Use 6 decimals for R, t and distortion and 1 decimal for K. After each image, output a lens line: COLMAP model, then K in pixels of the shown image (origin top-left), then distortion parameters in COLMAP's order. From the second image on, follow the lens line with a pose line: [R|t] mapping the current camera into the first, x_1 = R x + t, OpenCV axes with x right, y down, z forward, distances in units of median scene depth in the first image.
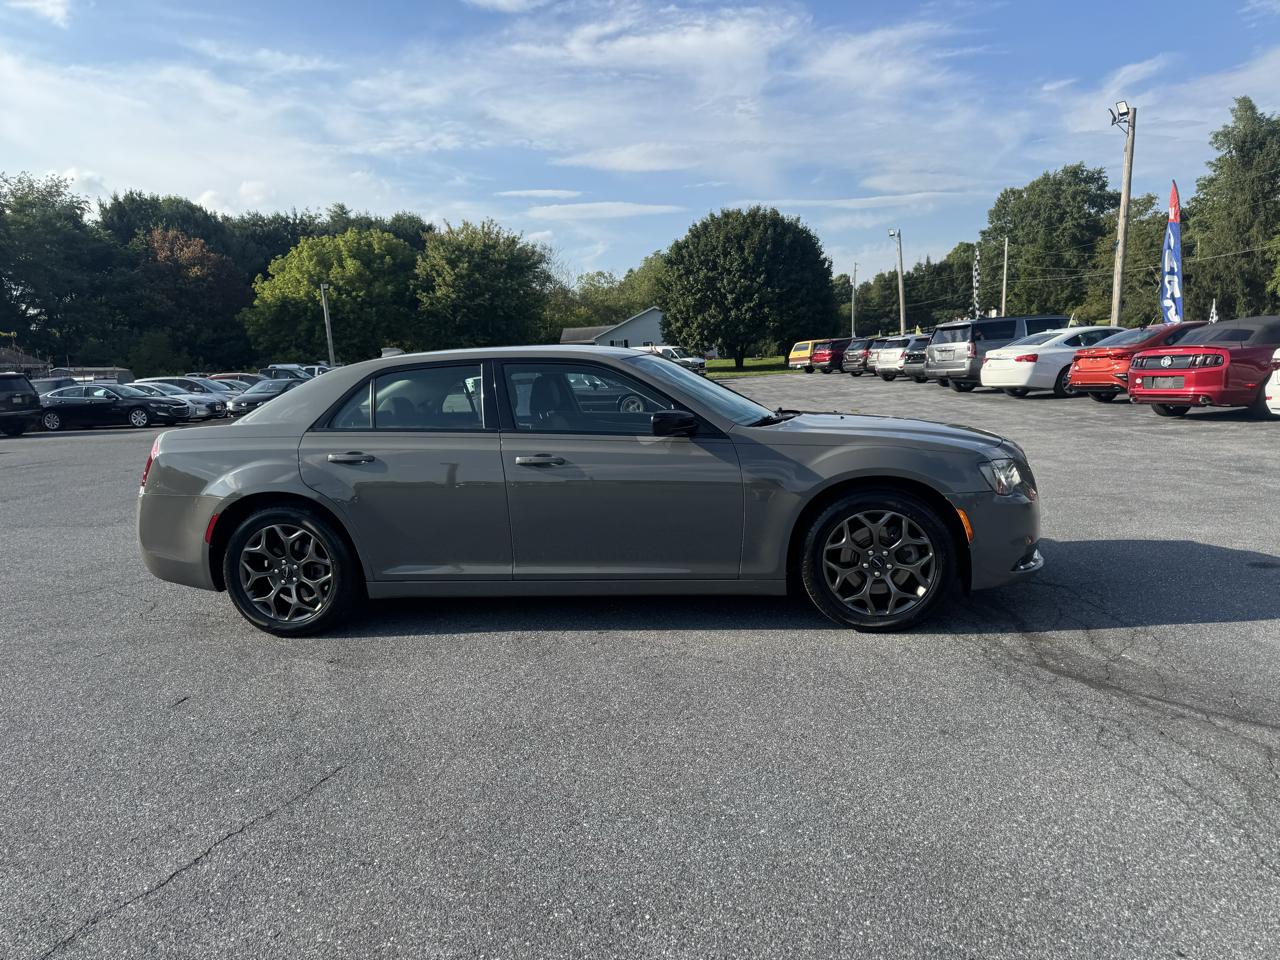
lens RADIAL K [[898.9, 0, 649.4], [0, 898.9, 501.7], [0, 0, 1]] dist [0.101618, -0.168007]
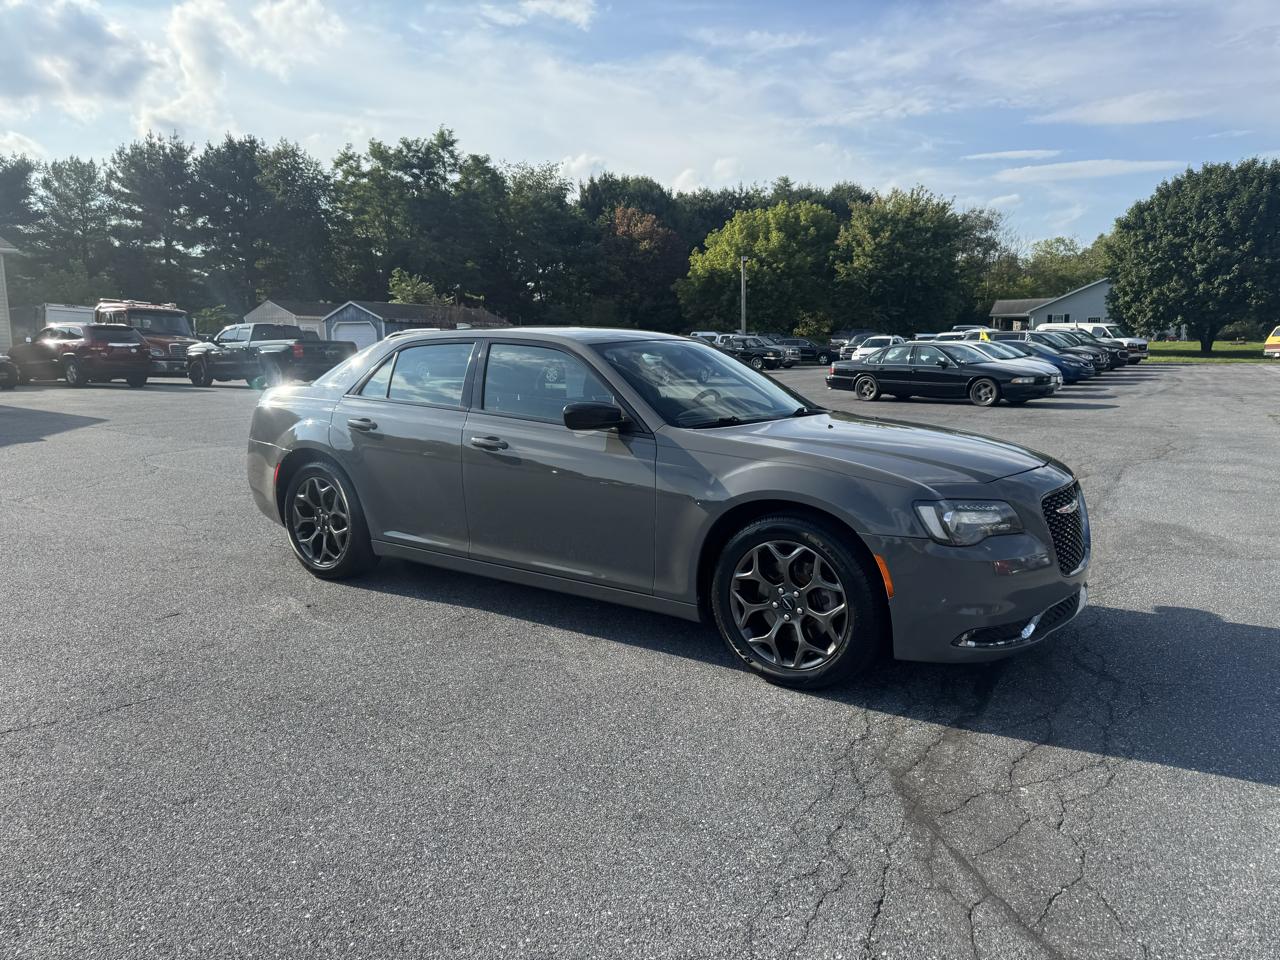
lens RADIAL K [[903.3, 0, 644.8], [0, 903.3, 487.0], [0, 0, 1]] dist [0.069465, -0.085100]
pose [[0.885969, 0.115192, -0.449210, 0.036434], [-0.108187, 0.993271, 0.041333, -0.004336], [0.450948, 0.011978, 0.892470, 0.014323]]
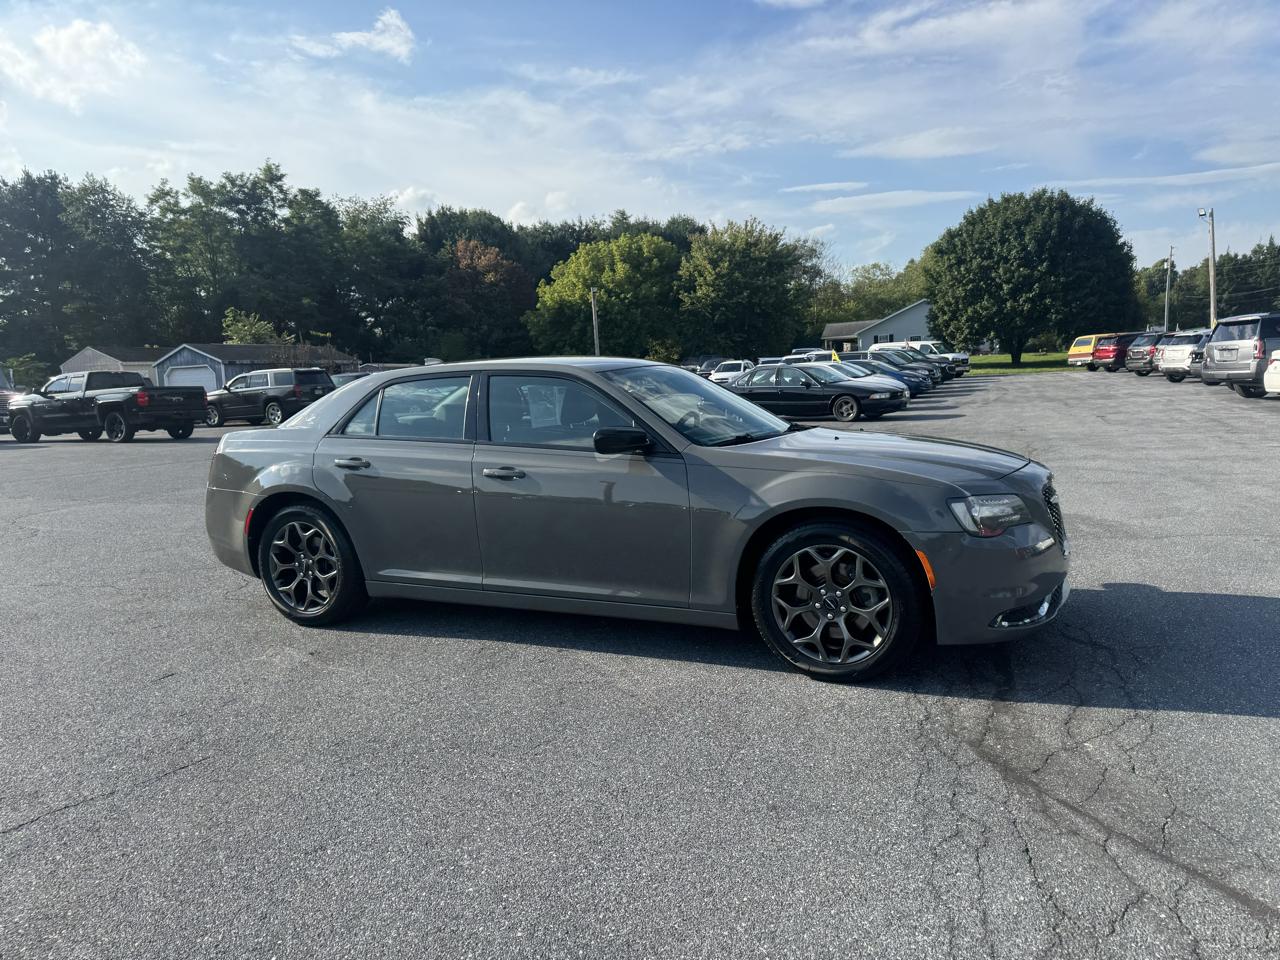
lens RADIAL K [[901.5, 0, 647.3], [0, 901.5, 497.3], [0, 0, 1]] dist [0.067457, -0.086888]
pose [[0.953897, 0.046800, -0.296464, 0.024852], [-0.046848, 0.998878, 0.006947, -0.002556], [0.296456, 0.007262, 0.955019, 0.006814]]
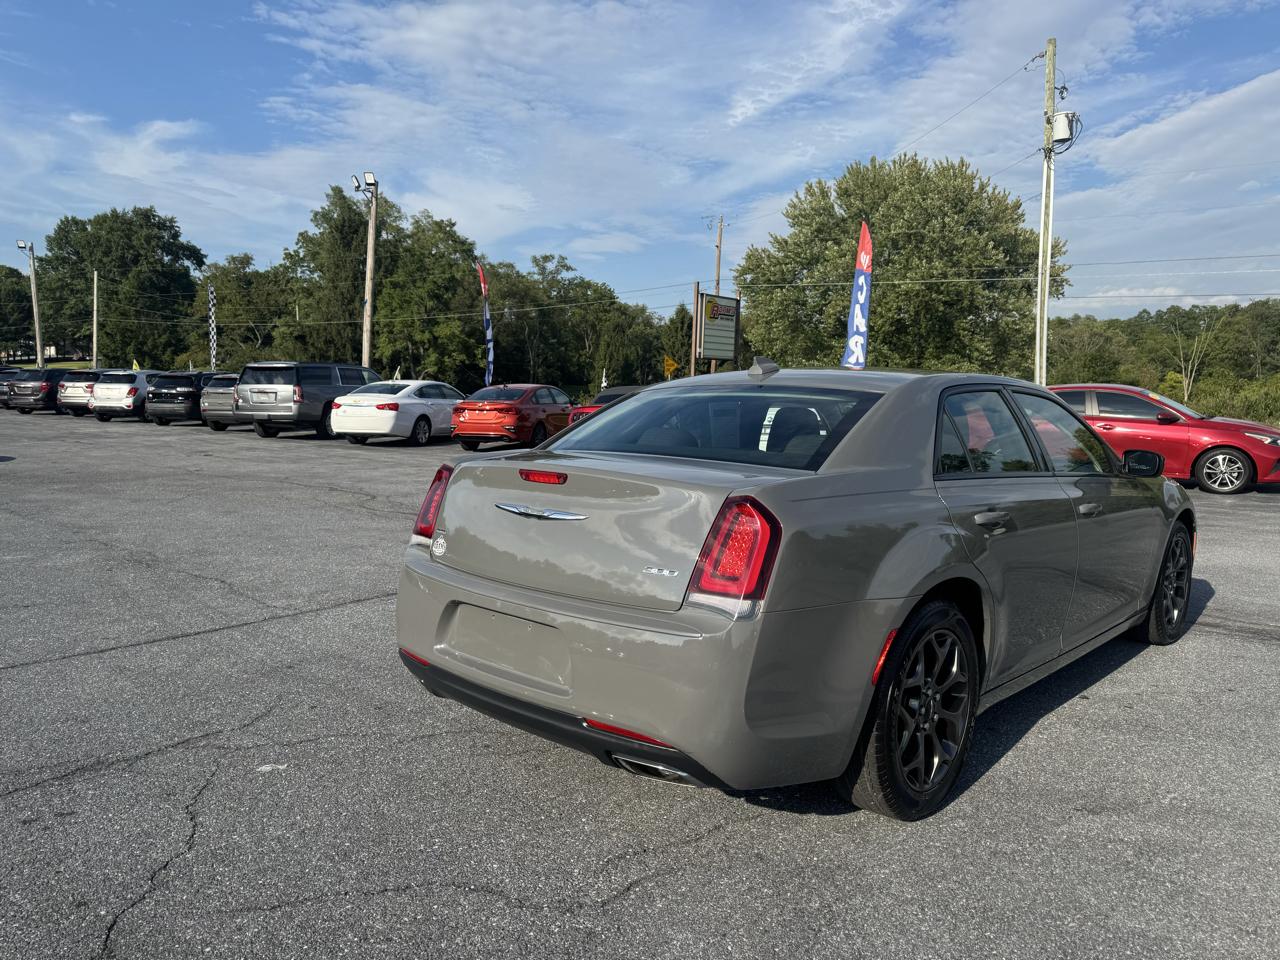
lens RADIAL K [[903.3, 0, 644.8], [0, 903.3, 487.0], [0, 0, 1]] dist [0.069465, -0.085100]
pose [[0.572299, -0.019637, 0.819810, -0.081048], [0.076803, 0.996603, -0.029744, -0.005881], [-0.816441, 0.079986, 0.571863, 0.067891]]
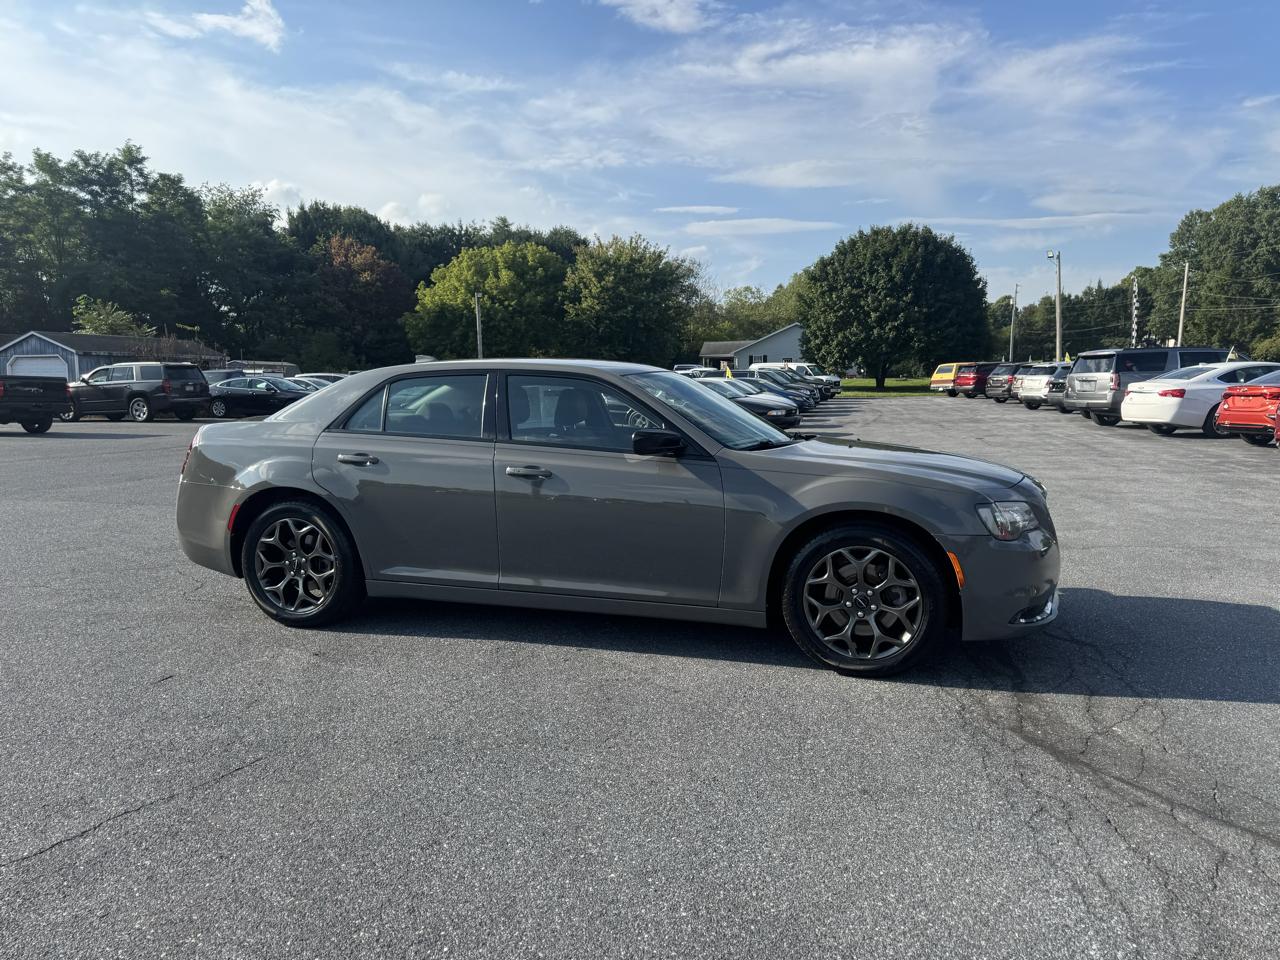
lens RADIAL K [[903.2, 0, 645.2], [0, 903.2, 494.6], [0, 0, 1]] dist [0.033709, -0.040330]
pose [[0.985335, 0.063606, -0.158333, 0.012633], [-0.067044, 0.997614, -0.016464, -0.001000], [0.156908, 0.026838, 0.987249, 0.002462]]
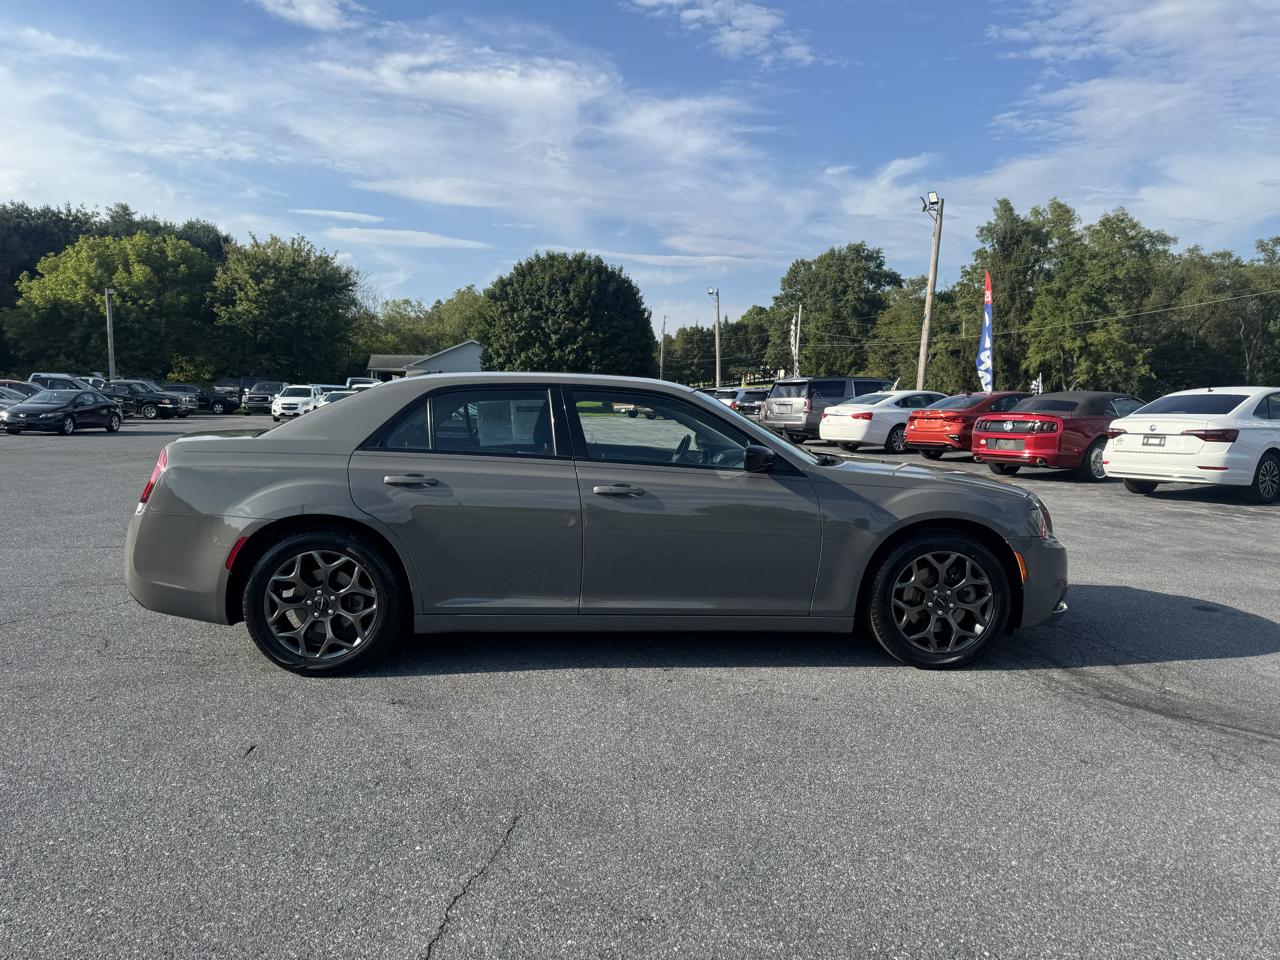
lens RADIAL K [[901.5, 0, 647.3], [0, 901.5, 497.3], [0, 0, 1]] dist [0.067457, -0.086888]
pose [[0.974750, 0.038601, 0.219939, -0.022985], [-0.027853, 0.998271, -0.051764, 0.000792], [-0.221557, 0.044331, 0.974139, 0.003520]]
